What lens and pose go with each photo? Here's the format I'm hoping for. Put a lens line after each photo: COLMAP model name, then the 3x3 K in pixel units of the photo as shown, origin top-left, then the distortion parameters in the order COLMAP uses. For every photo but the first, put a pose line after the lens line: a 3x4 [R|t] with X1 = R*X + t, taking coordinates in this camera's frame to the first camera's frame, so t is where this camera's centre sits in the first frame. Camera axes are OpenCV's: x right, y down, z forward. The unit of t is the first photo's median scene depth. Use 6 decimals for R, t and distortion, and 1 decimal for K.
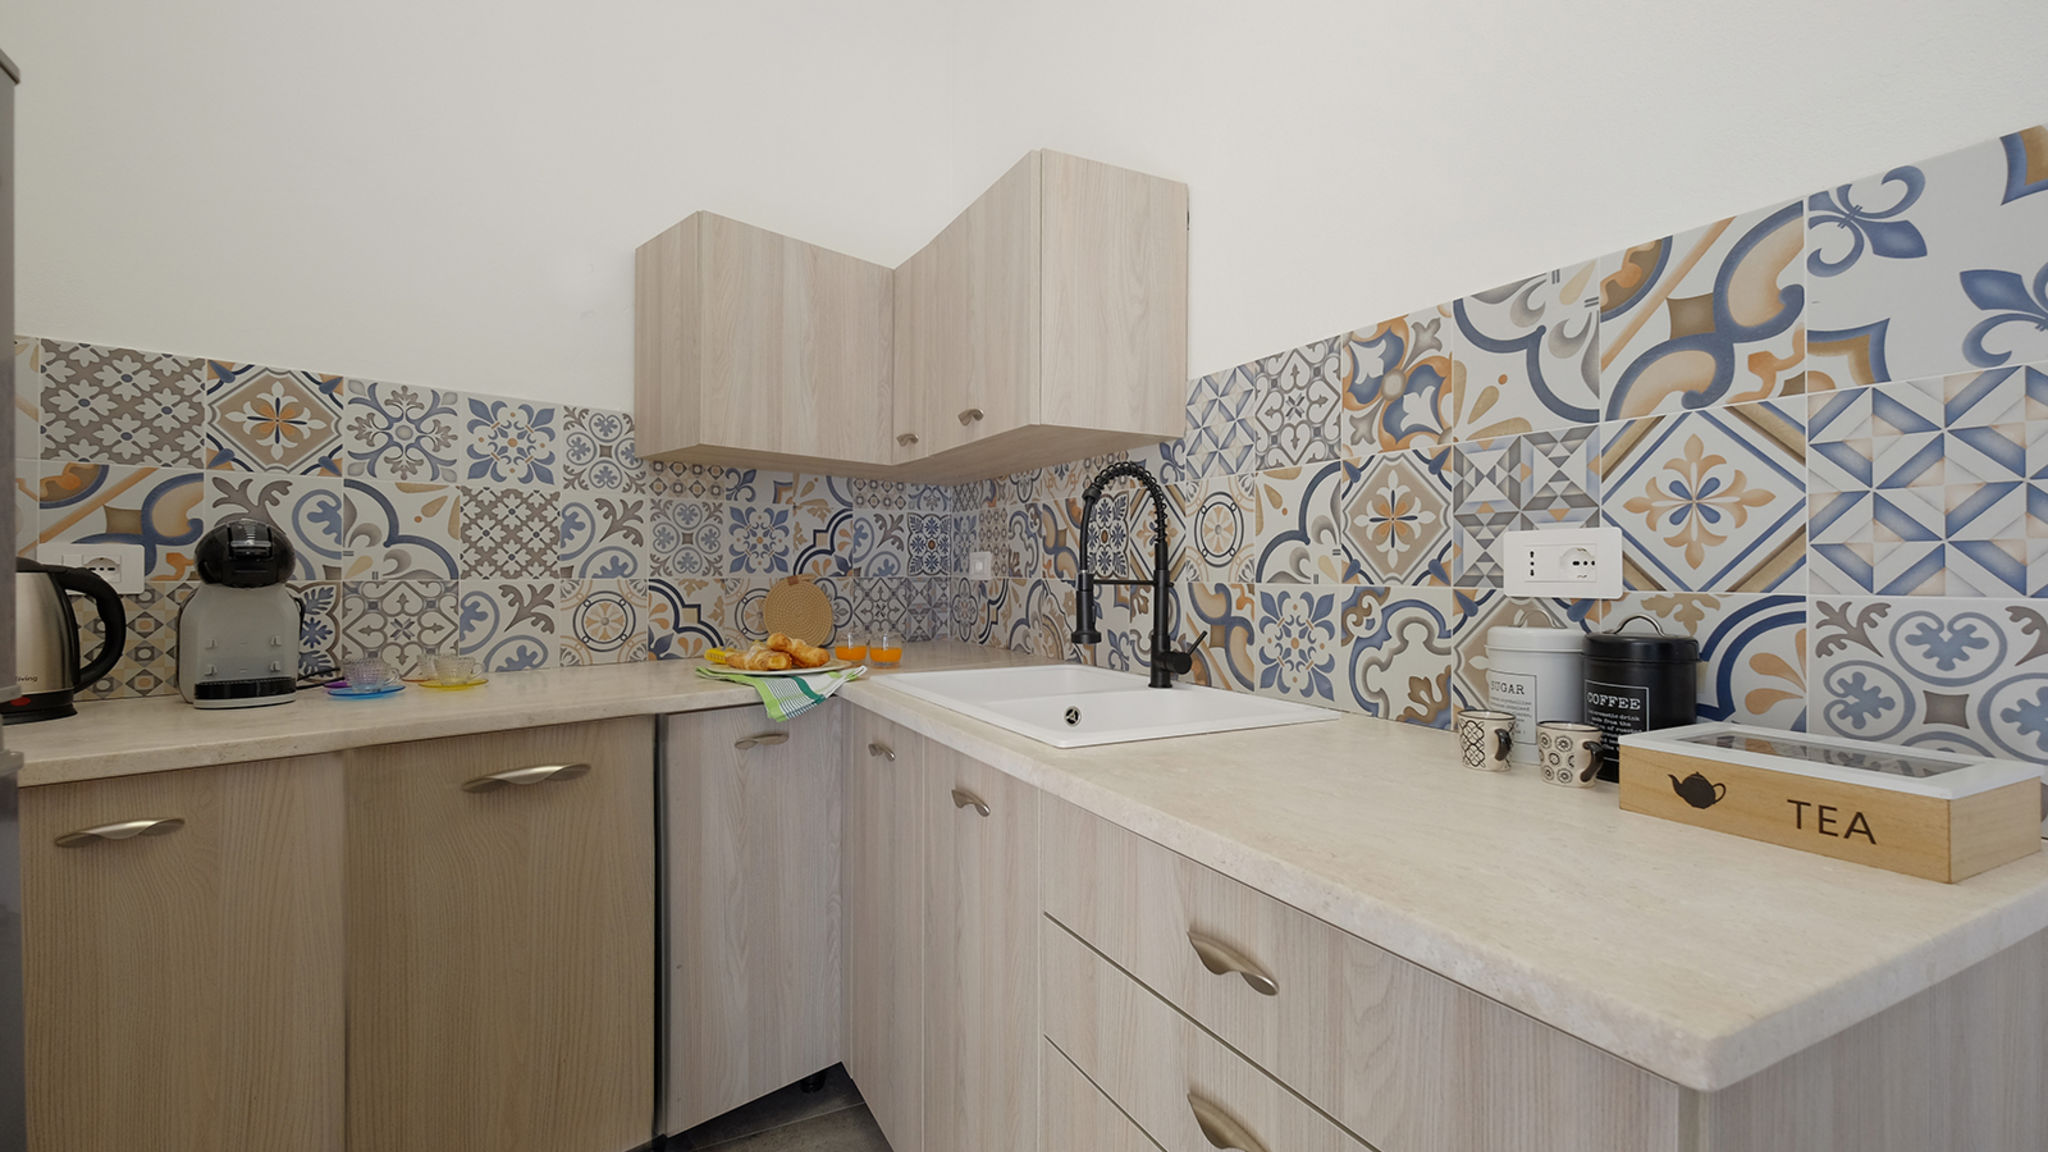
lens RADIAL K [[889.7, 0, 1026.4], [0, 889.7, 566.0], [0, 0, 1]] dist [-0.007282, 0.001958]
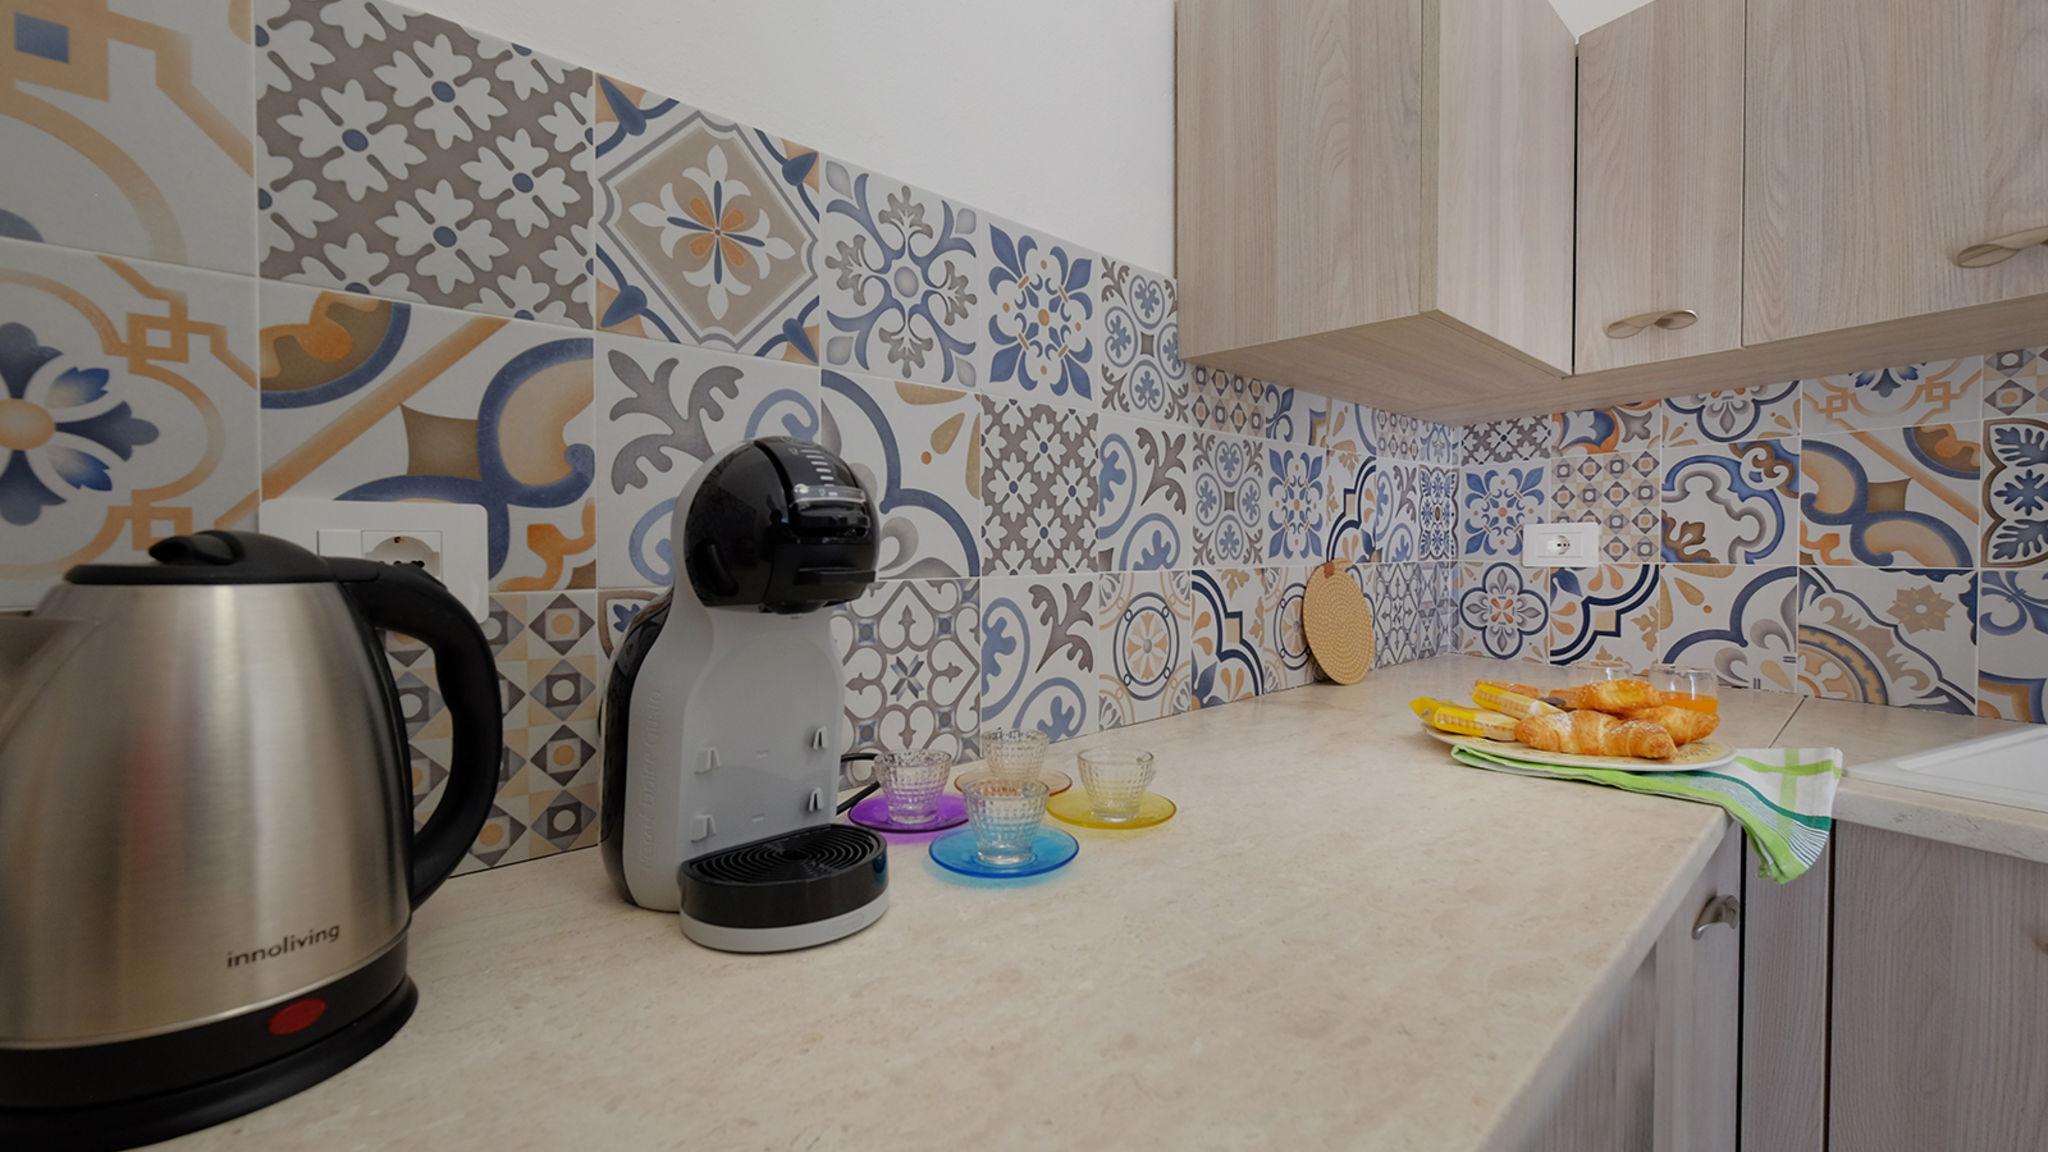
lens RADIAL K [[889.7, 0, 1022.1], [0, 889.7, 567.4], [0, 0, 1]] dist [-0.007282, 0.001958]
pose [[0.999782, -0.004647, -0.020379, -0.616283], [0.005173, 0.999654, 0.025808, -0.003346], [0.020252, -0.025908, 0.999459, 0.492184]]
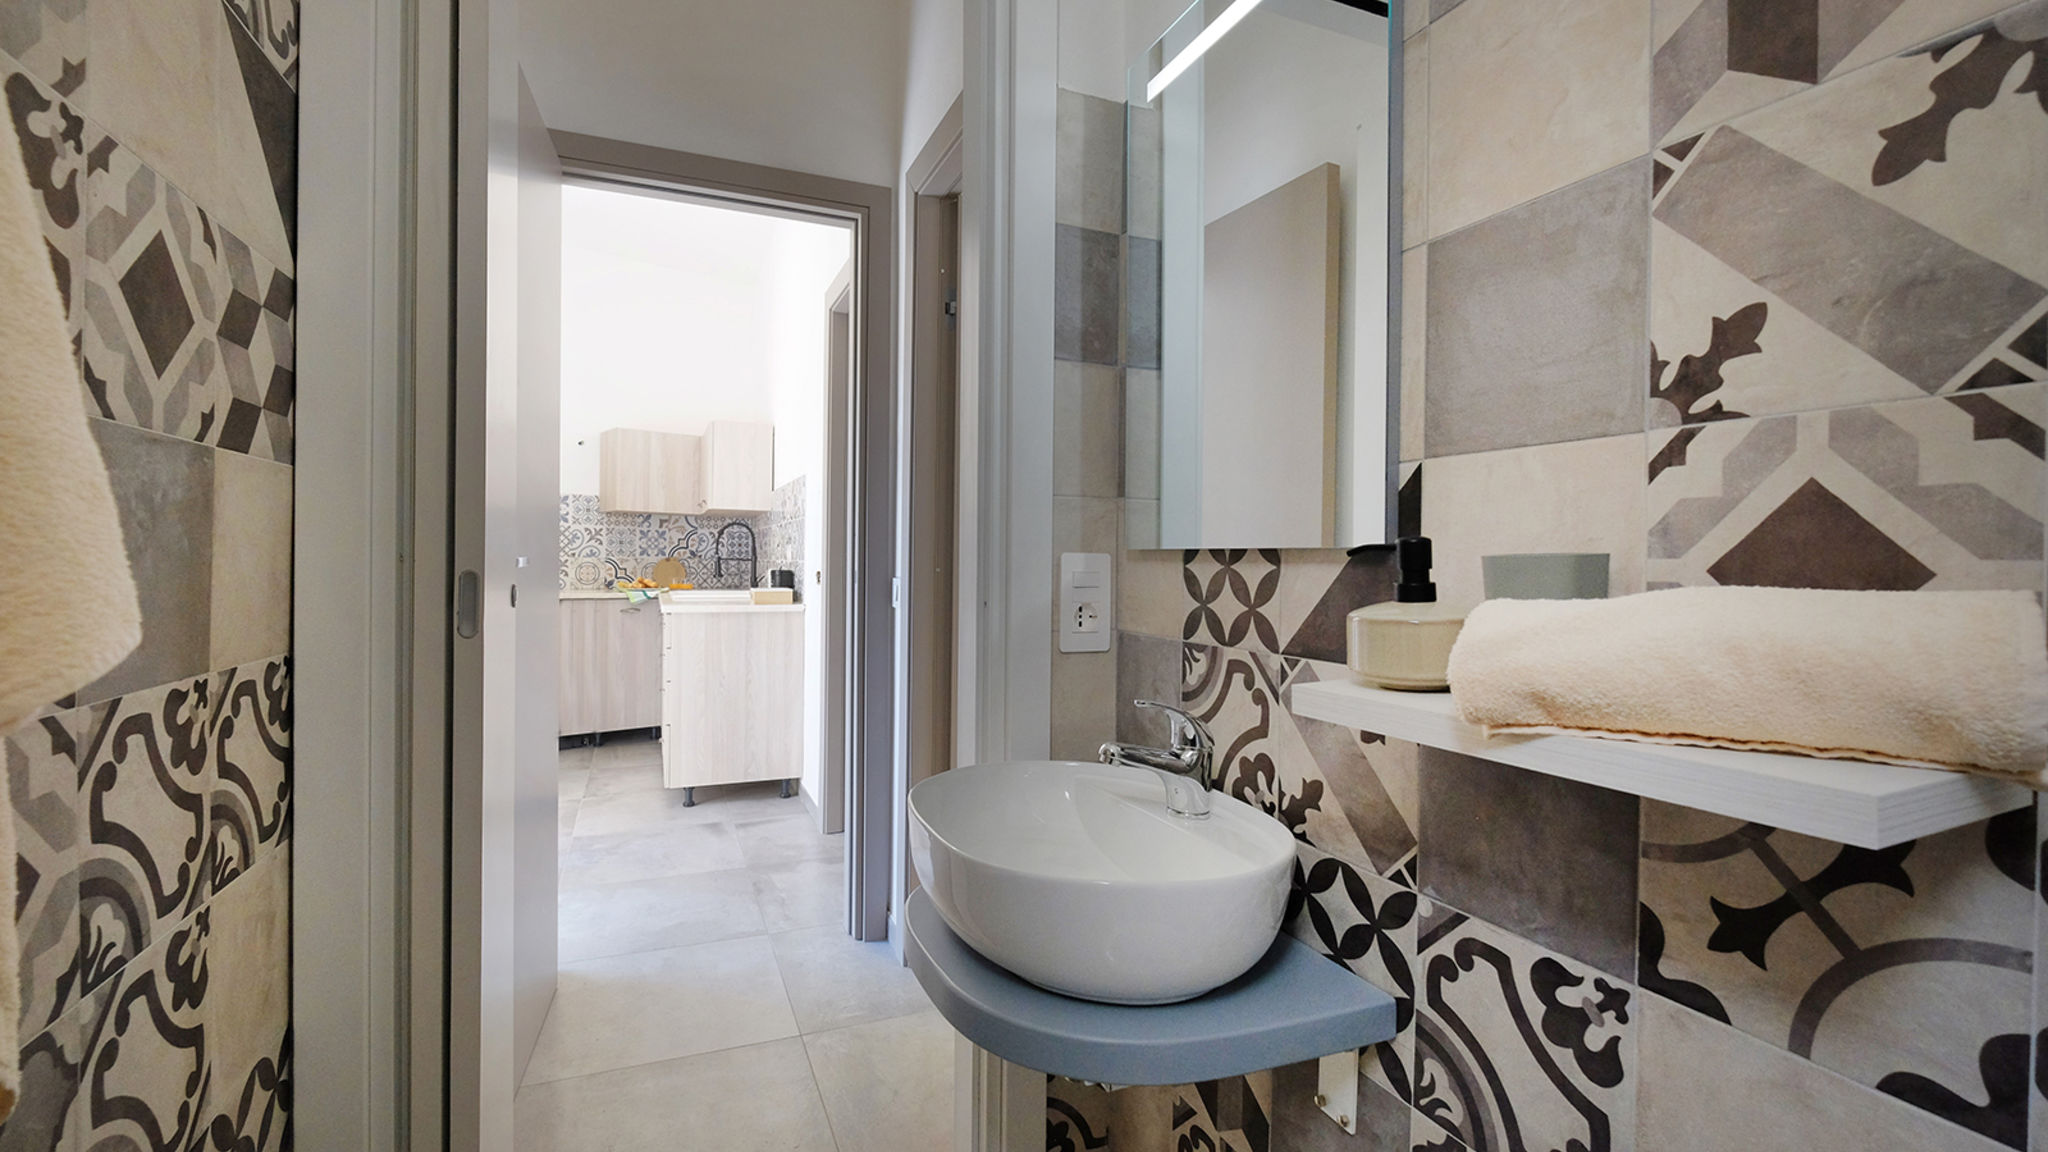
lens RADIAL K [[889.7, 0, 1030.5], [0, 889.7, 561.8], [0, 0, 1]] dist [-0.007282, 0.001958]
pose [[0.997363, 0.010103, -0.071874, 1.194676], [-0.009803, 0.999942, 0.004521, 0.001735], [0.071916, -0.003805, 0.997403, -1.792006]]
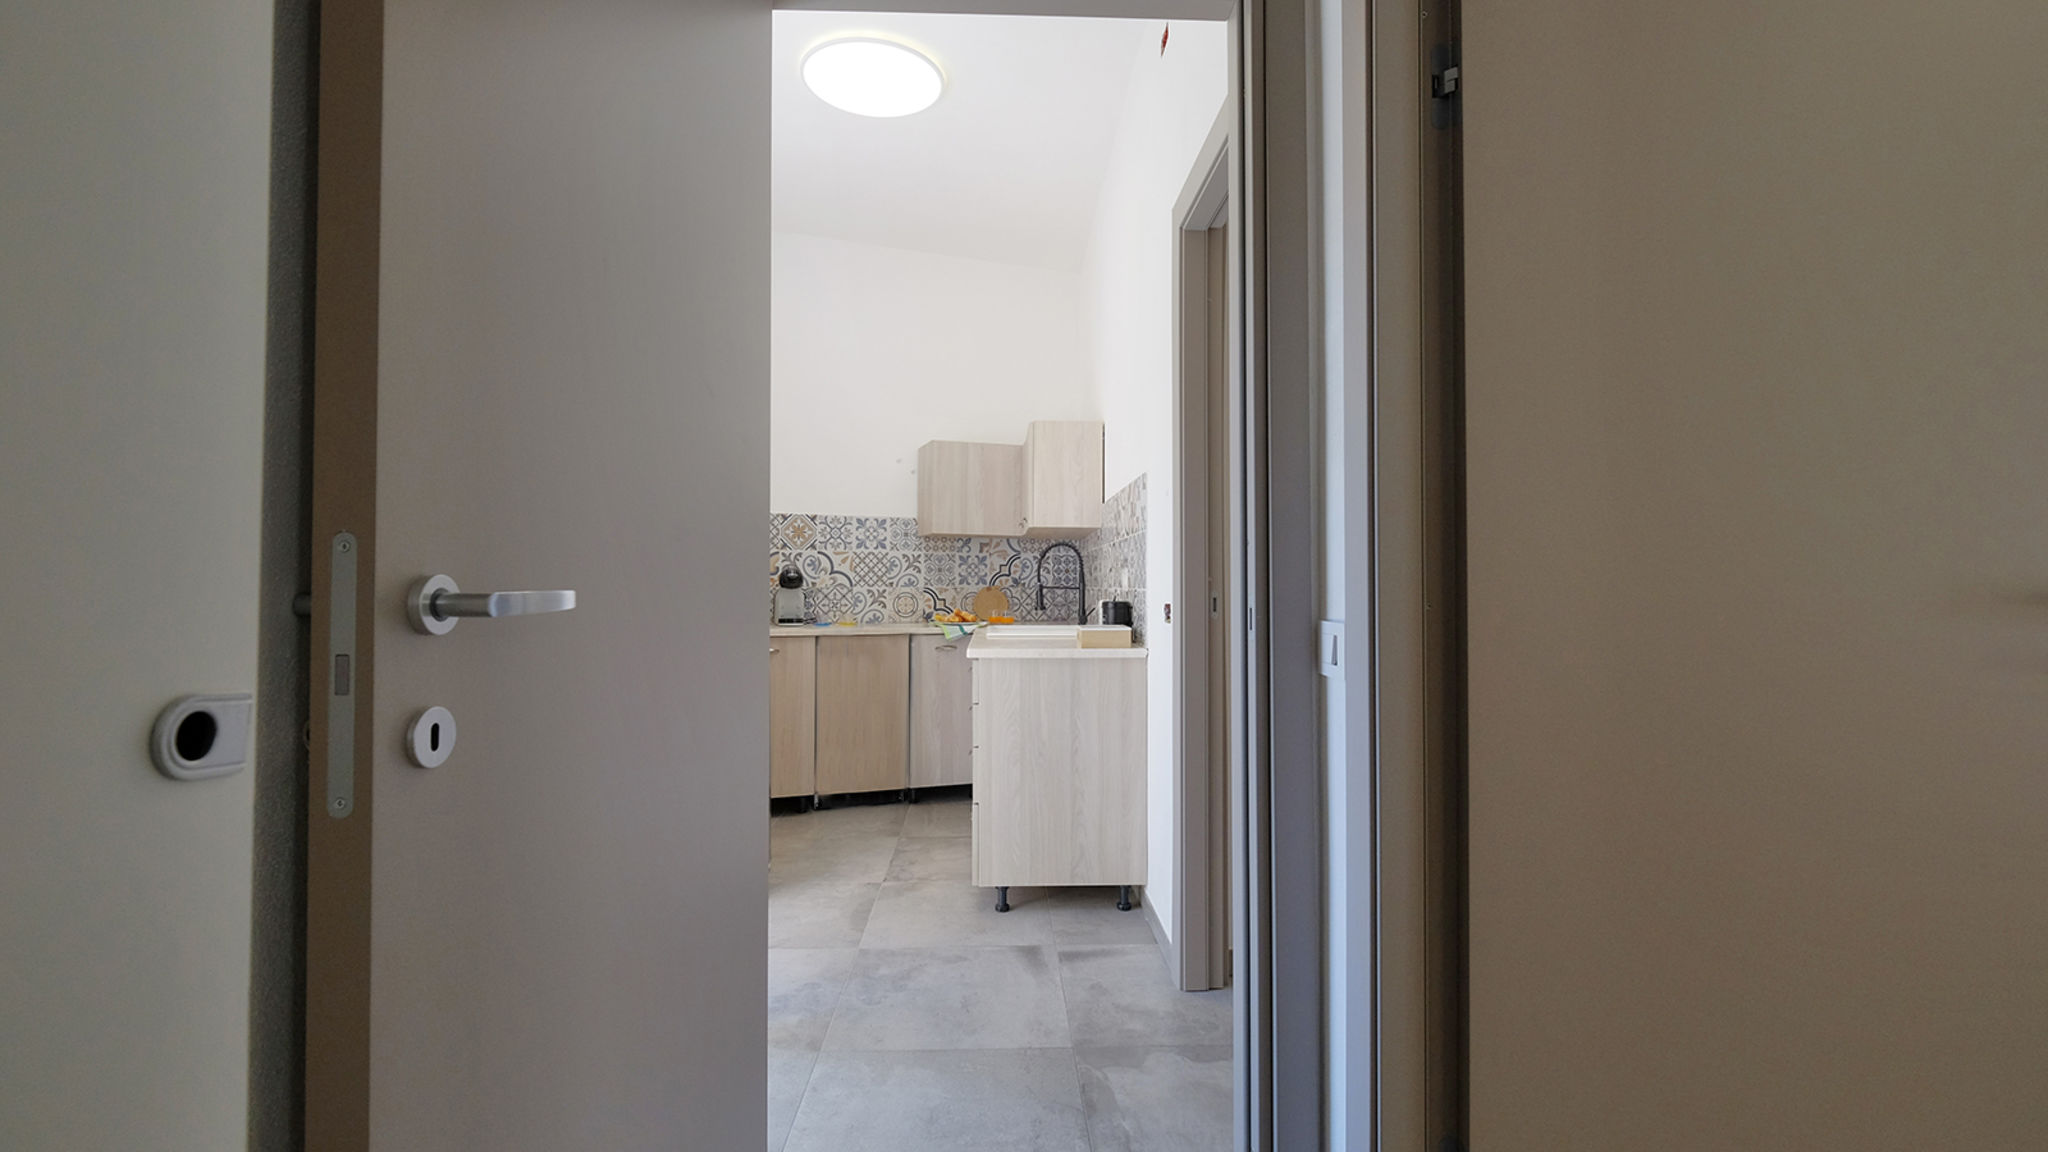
lens RADIAL K [[889.7, 0, 1016.7], [0, 889.7, 569.1], [0, 0, 1]] dist [-0.007282, 0.001958]
pose [[0.899843, -0.007682, -0.436146, 0.968636], [0.000997, 0.999879, -0.015554, 0.003147], [0.436212, 0.013561, 0.899742, -1.187845]]
